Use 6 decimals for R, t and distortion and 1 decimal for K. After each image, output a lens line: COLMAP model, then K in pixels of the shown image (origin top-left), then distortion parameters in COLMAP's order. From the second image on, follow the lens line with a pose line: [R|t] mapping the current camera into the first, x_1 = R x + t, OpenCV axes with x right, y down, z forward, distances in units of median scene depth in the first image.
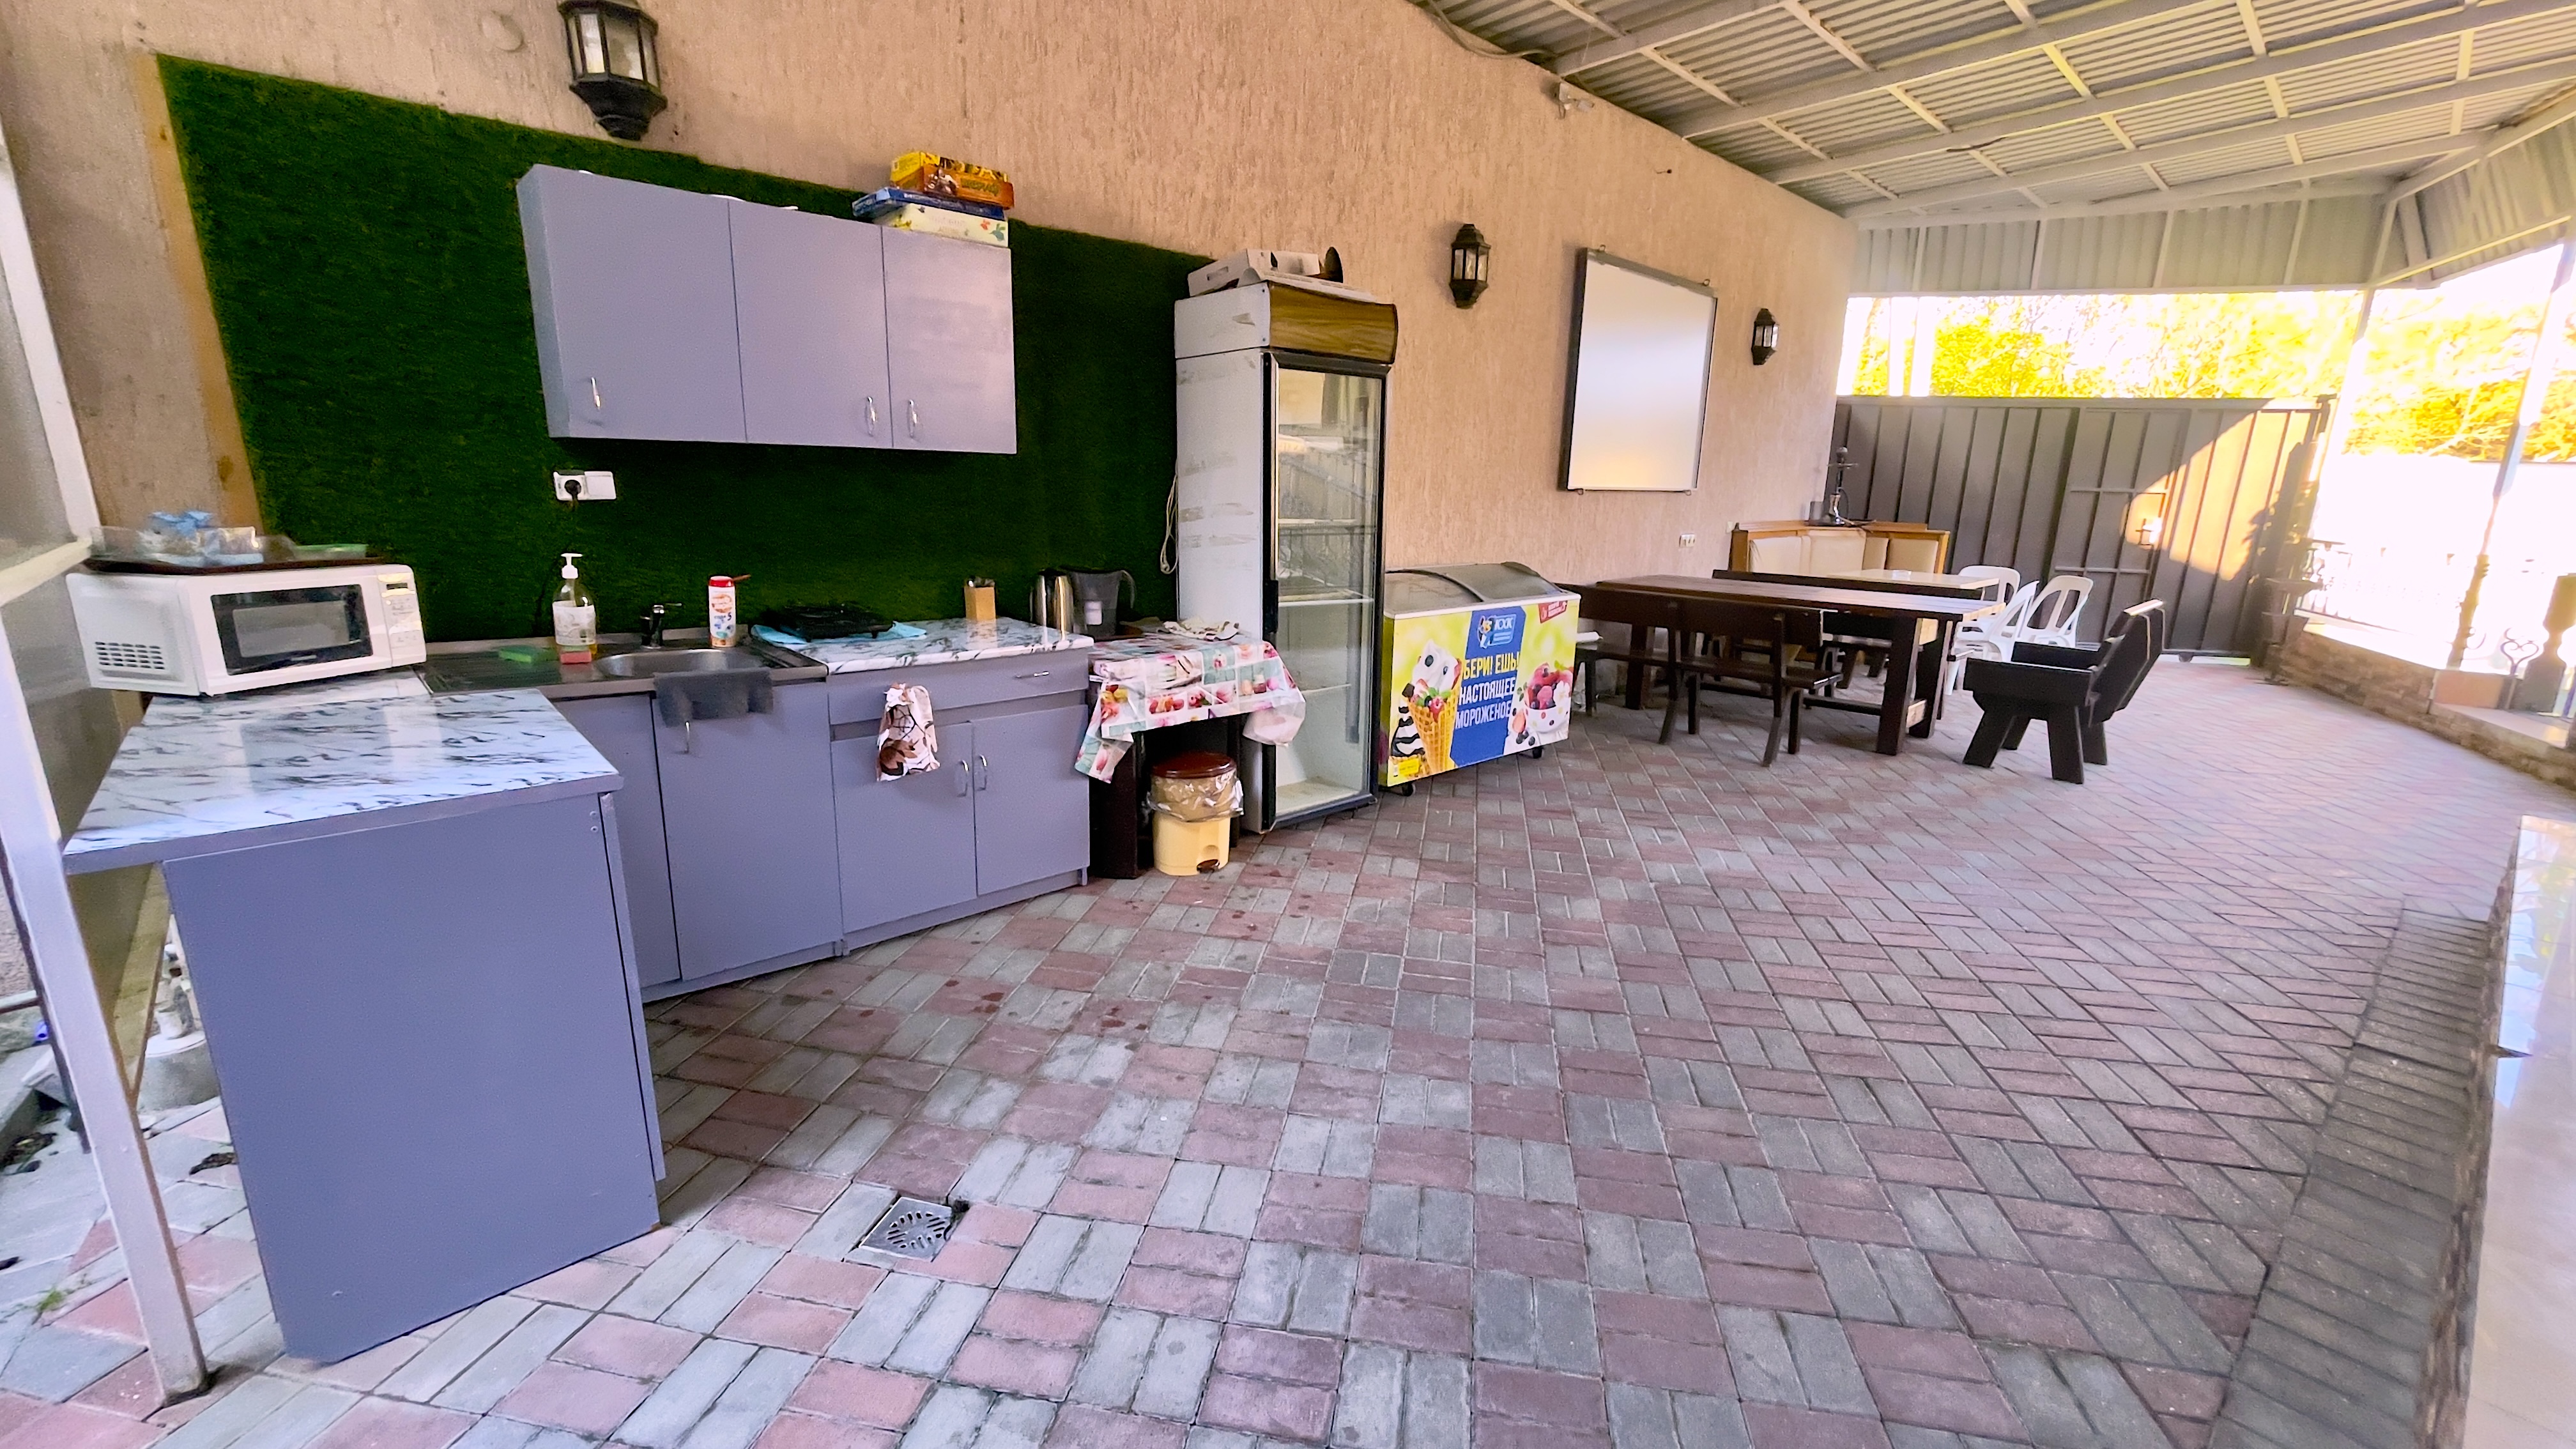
lens RADIAL K [[1053.0, 0, 1280.2], [0, 1053.0, 732.1], [0, 0, 1]] dist [-0.001687, 0.000213]
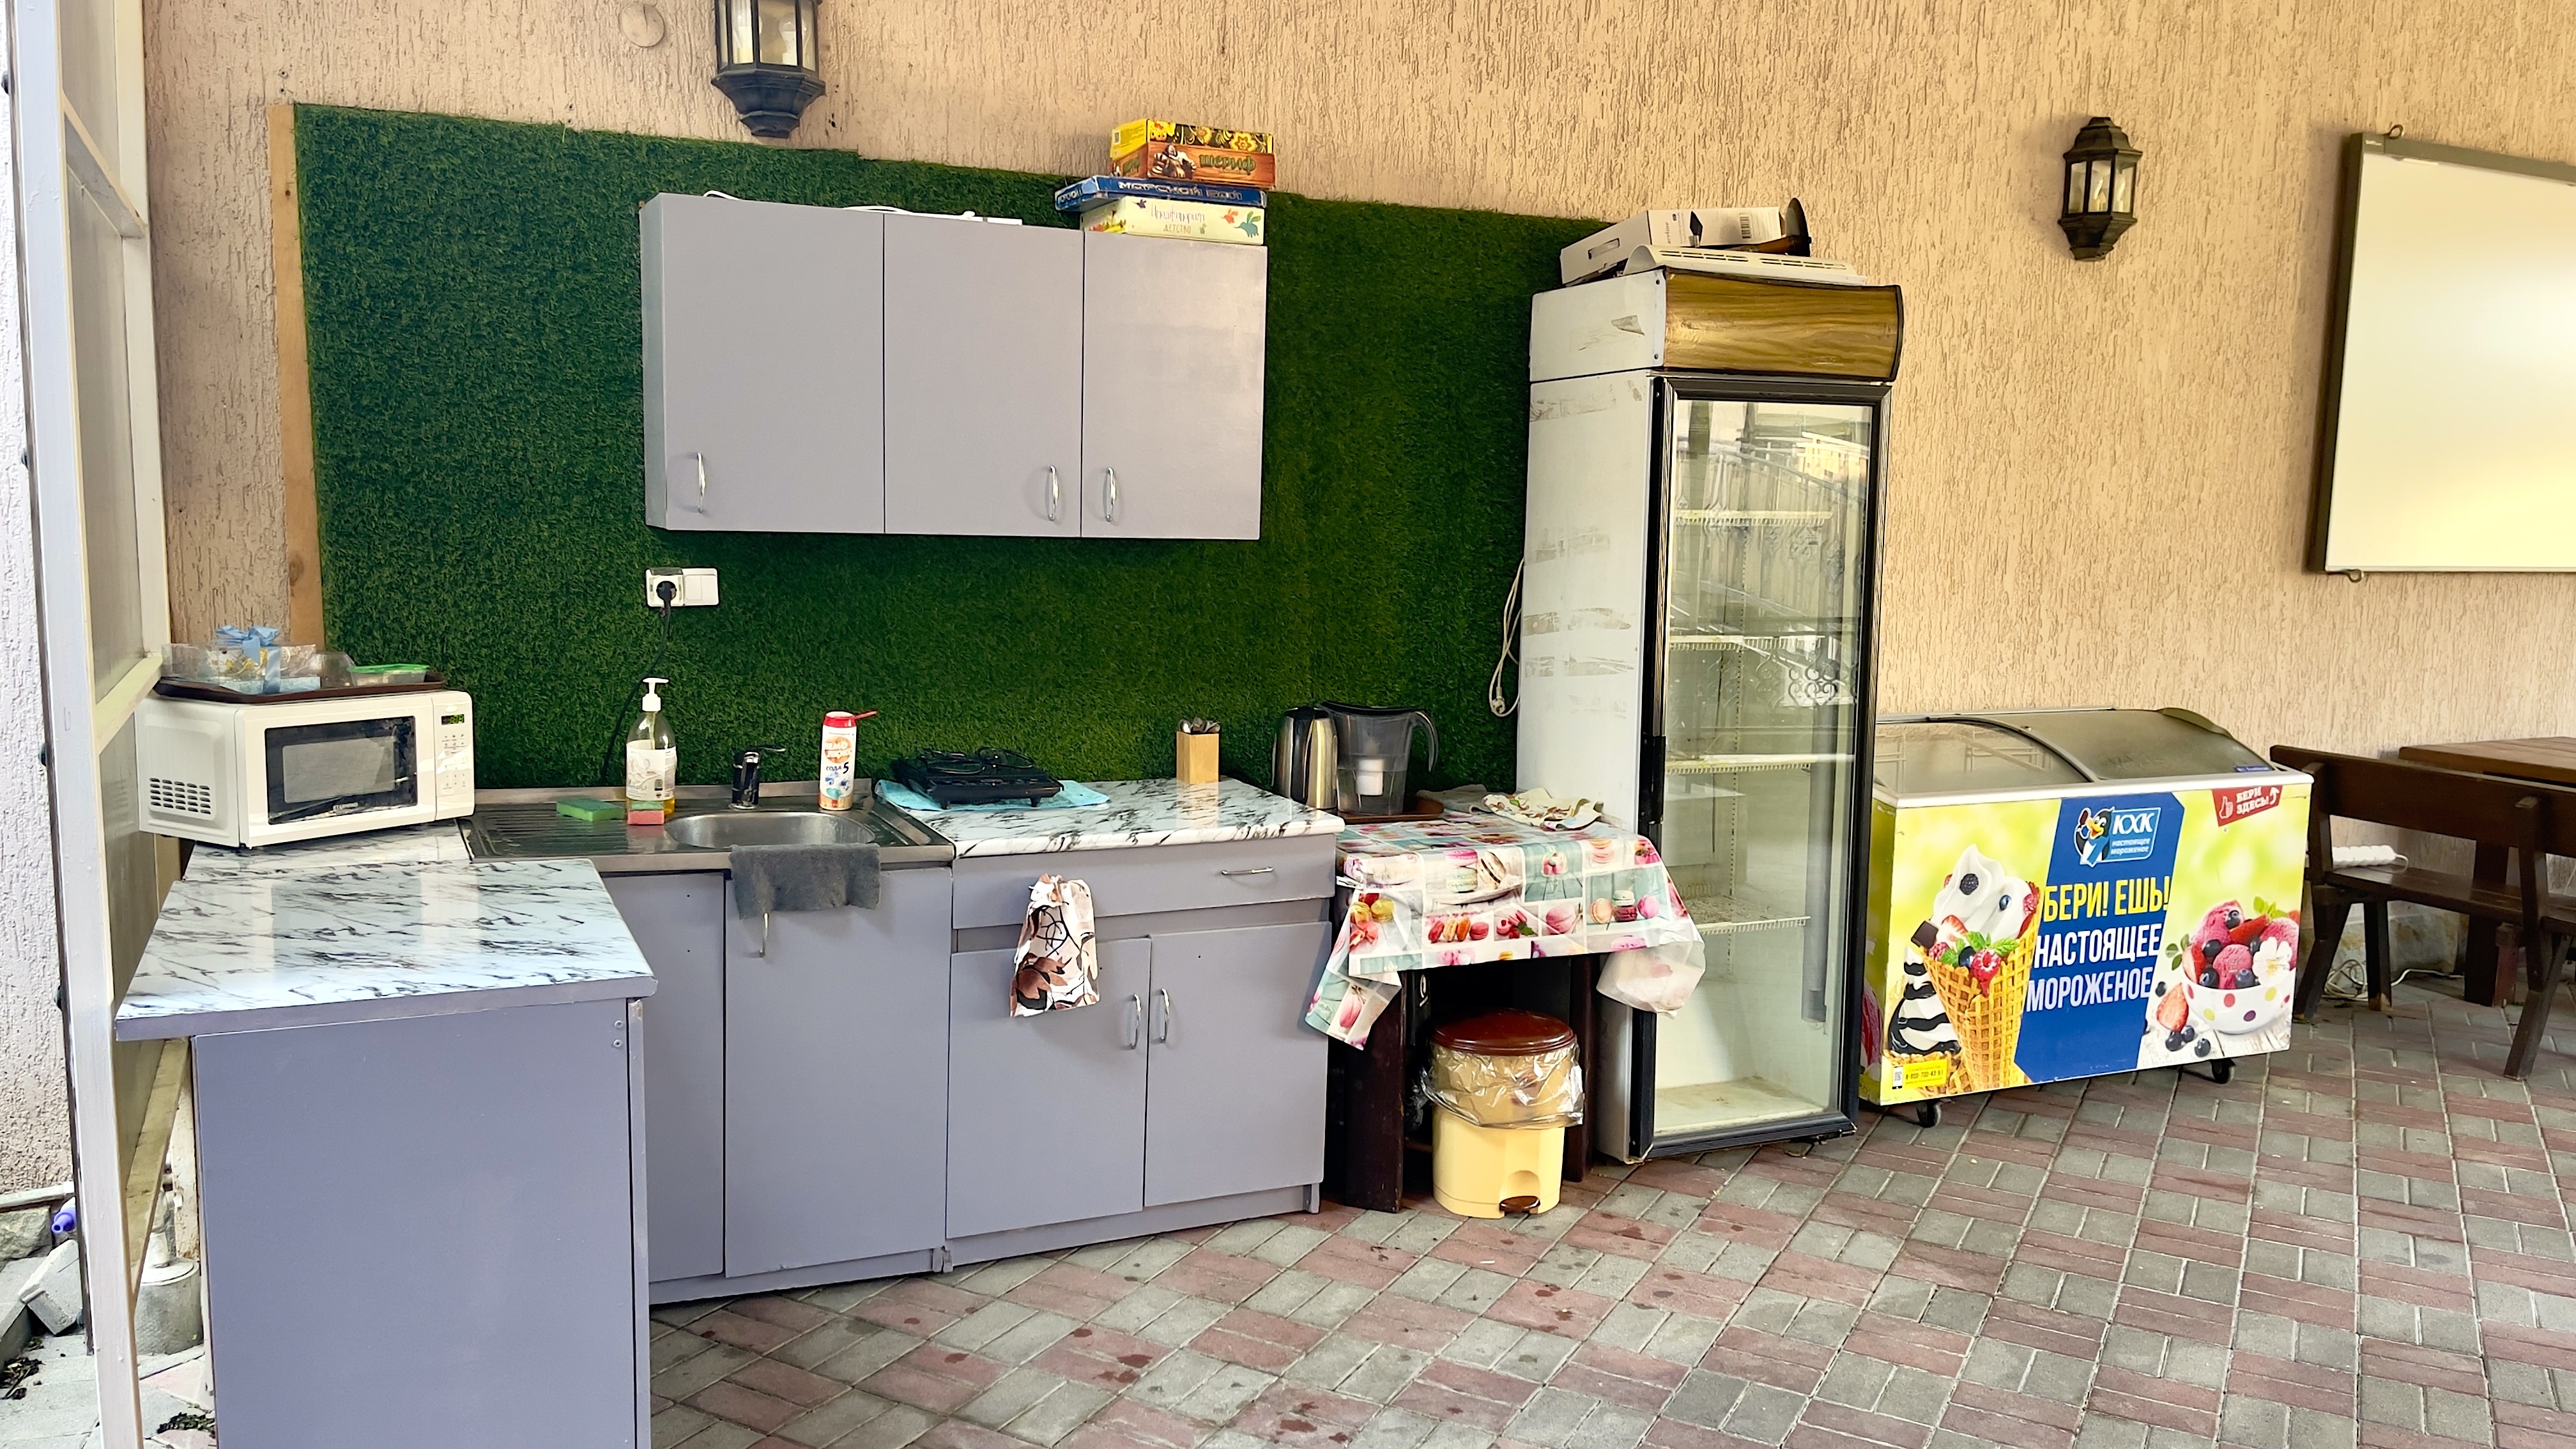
lens RADIAL K [[1969.5, 0, 1266.2], [0, 1969.5, 729.0], [0, 0, 1]] dist [0.080314, -0.098613]
pose [[0.950472, 0.036037, -0.308714, 0.138807], [-0.073305, 0.991227, -0.109984, -0.007424], [0.302042, 0.127167, 0.944775, -0.156458]]
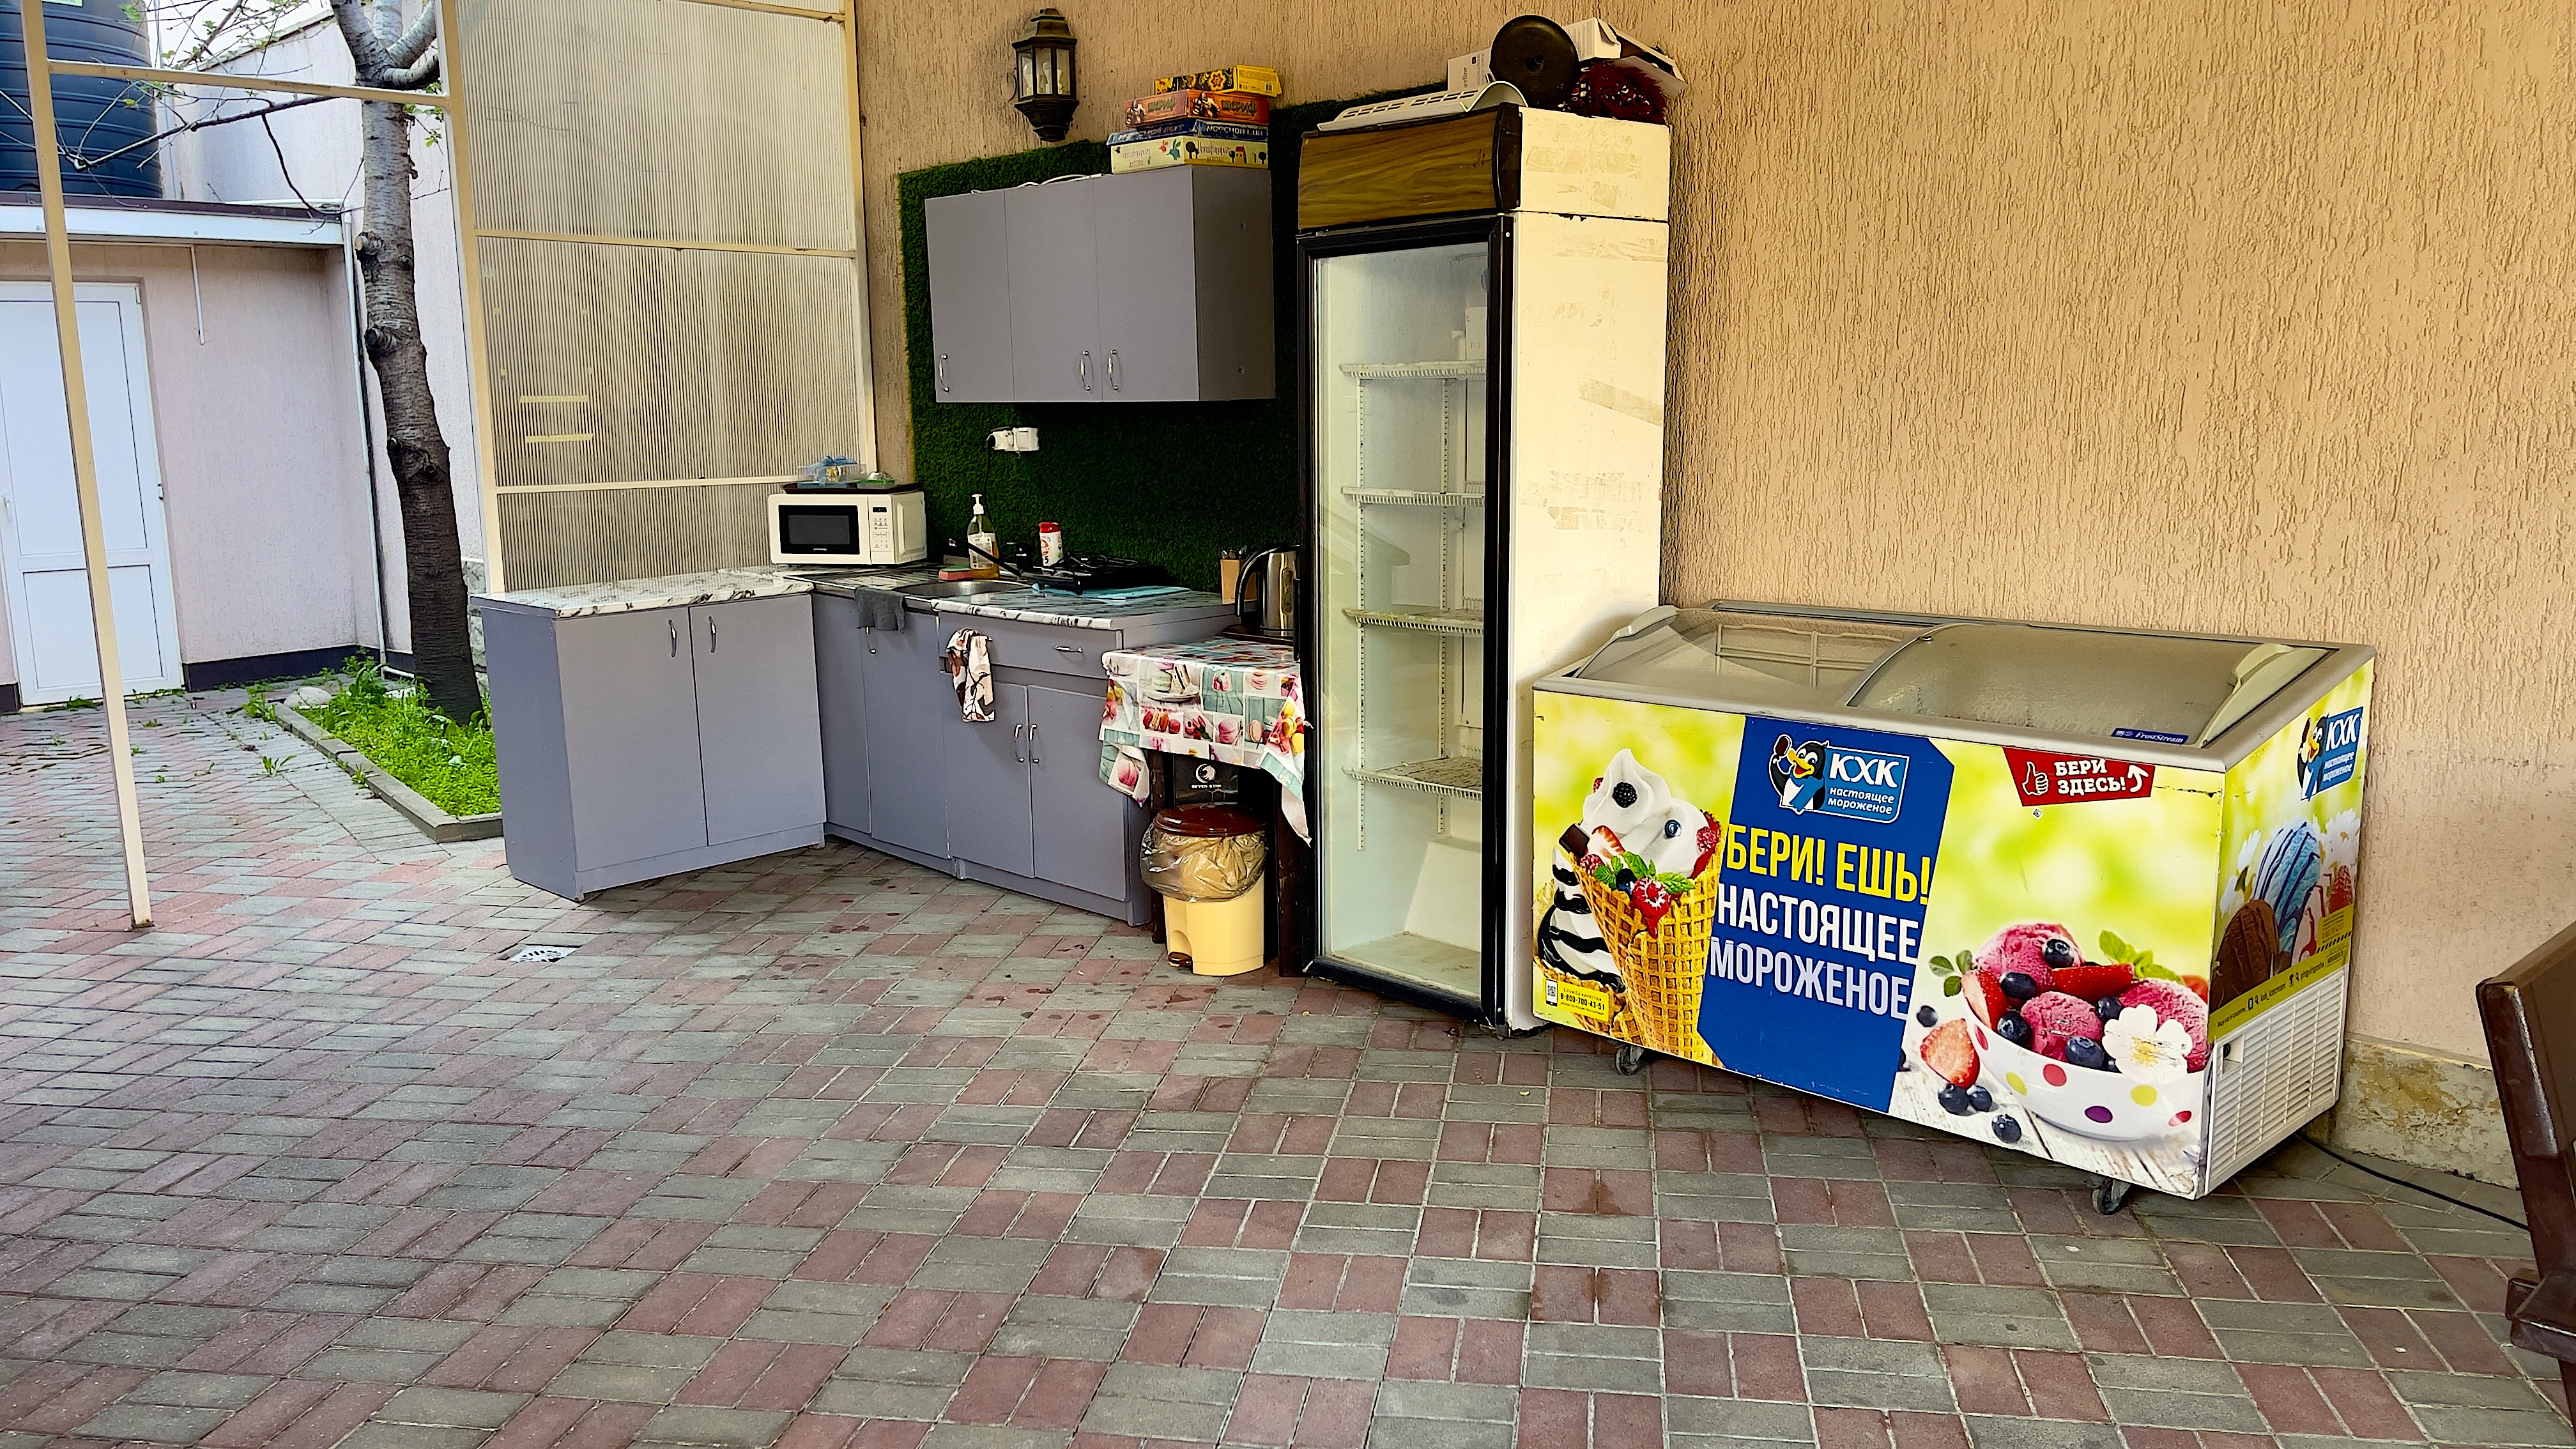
lens RADIAL K [[1969.5, 0, 1292.4], [0, 1969.5, 724.1], [0, 0, 1]] dist [0.080314, -0.098613]
pose [[0.008315, 0.145261, -0.989358, 1.284580], [-0.215247, 0.966459, 0.140090, -0.241580], [0.976524, 0.211791, 0.039303, 1.023047]]
